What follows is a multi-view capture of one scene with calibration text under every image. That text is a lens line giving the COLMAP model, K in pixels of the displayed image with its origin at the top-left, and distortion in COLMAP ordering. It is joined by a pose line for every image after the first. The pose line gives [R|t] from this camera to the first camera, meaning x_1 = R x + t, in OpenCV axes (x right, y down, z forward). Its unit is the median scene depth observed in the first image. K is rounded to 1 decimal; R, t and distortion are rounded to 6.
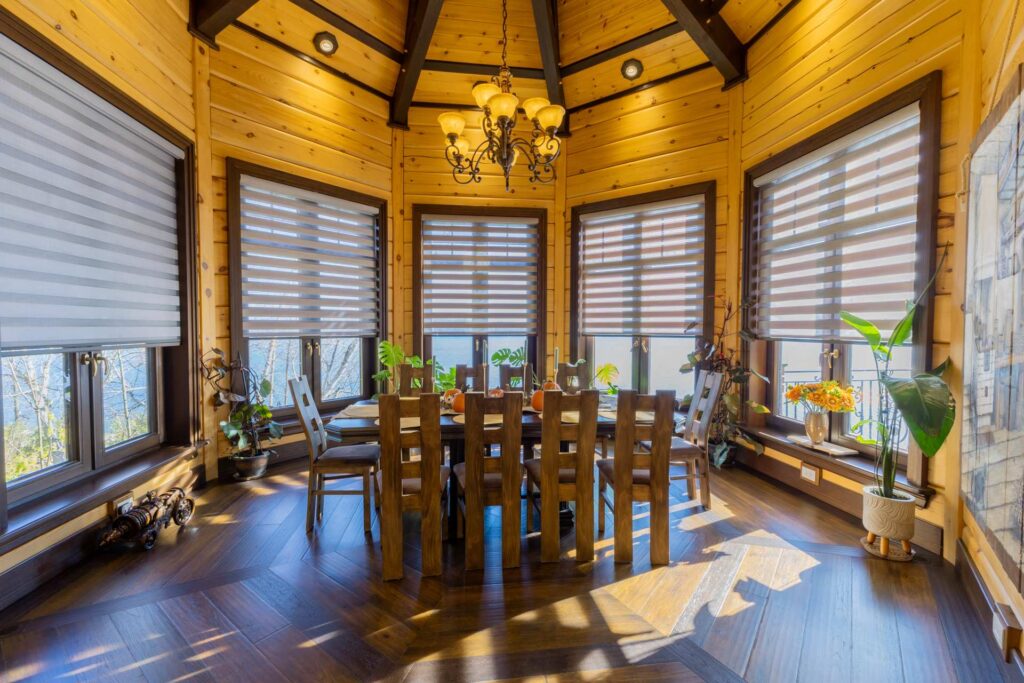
lens RADIAL K [[446.1, 0, 513.5], [0, 446.1, 343.6], [0, 0, 1]] dist [0.012971, -0.004455]
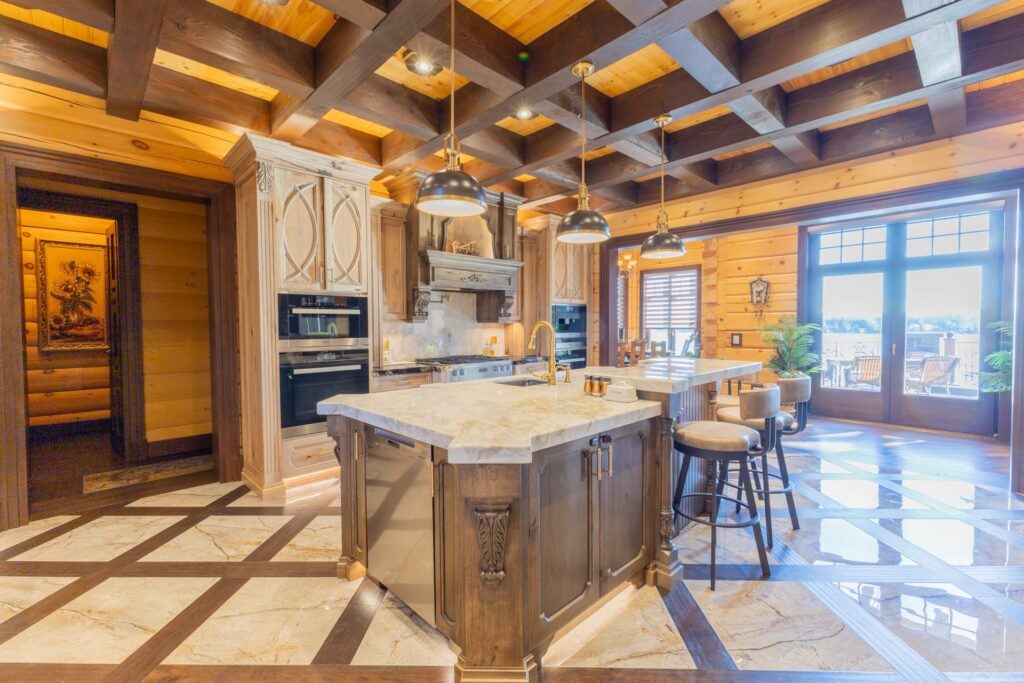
lens RADIAL K [[446.1, 0, 508.0], [0, 446.1, 343.1], [0, 0, 1]] dist [0.012971, -0.004455]
pose [[0.980985, 0.009474, -0.193851, -0.082872], [-0.007532, 0.999914, 0.010751, 0.035901], [0.193936, -0.009086, 0.980972, -1.342363]]
